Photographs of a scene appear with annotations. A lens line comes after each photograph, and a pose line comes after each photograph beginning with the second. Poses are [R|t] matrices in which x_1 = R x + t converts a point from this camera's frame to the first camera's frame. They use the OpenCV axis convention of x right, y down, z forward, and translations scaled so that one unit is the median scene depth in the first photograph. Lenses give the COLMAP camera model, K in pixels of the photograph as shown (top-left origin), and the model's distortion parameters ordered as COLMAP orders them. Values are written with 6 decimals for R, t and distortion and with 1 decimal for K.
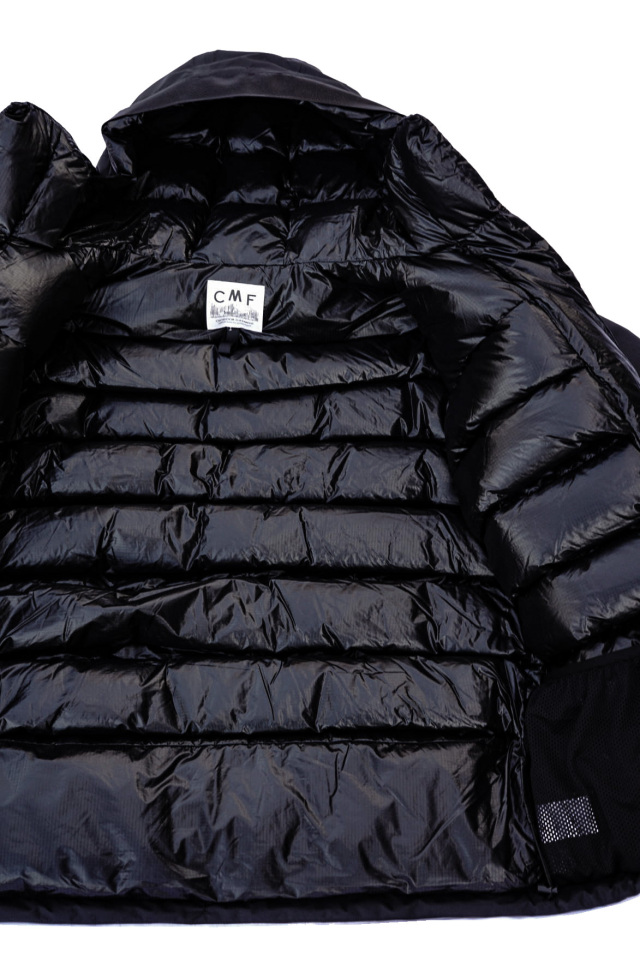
lens RADIAL K [[1342.4, 0, 321.0], [0, 1342.4, 479.0], [0, 0, 1]] dist [0.007196, 0.000000]
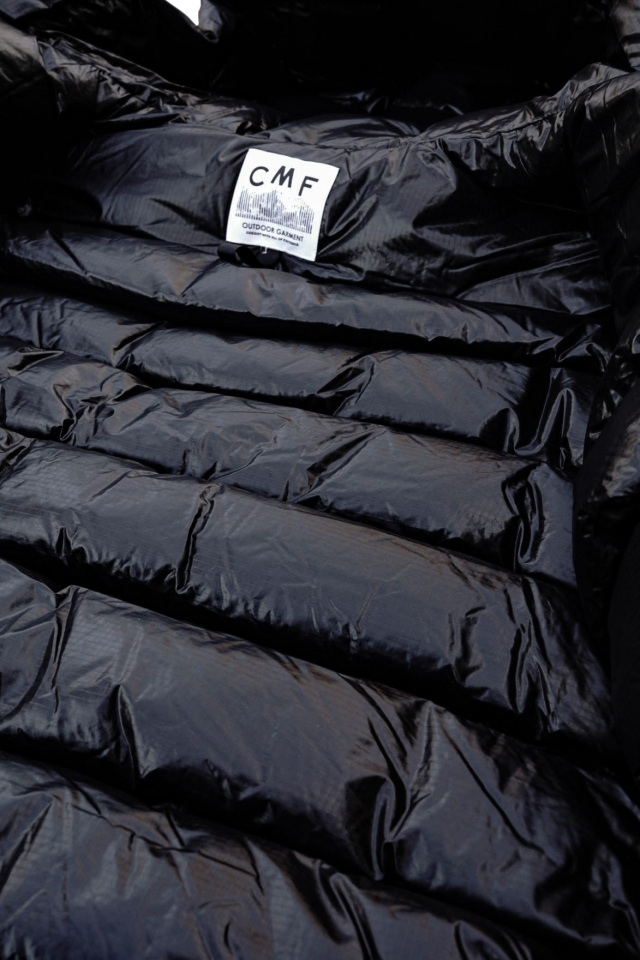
lens RADIAL K [[1189.8, 0, 316.4], [0, 1189.8, 481.8], [0, 0, 1]] dist [0.012572, 0.000000]
pose [[0.922975, 0.228338, -0.309805, 0.129134], [-0.333464, 0.876362, -0.347550, 0.139206], [0.192143, 0.424089, 0.885003, 0.633483]]
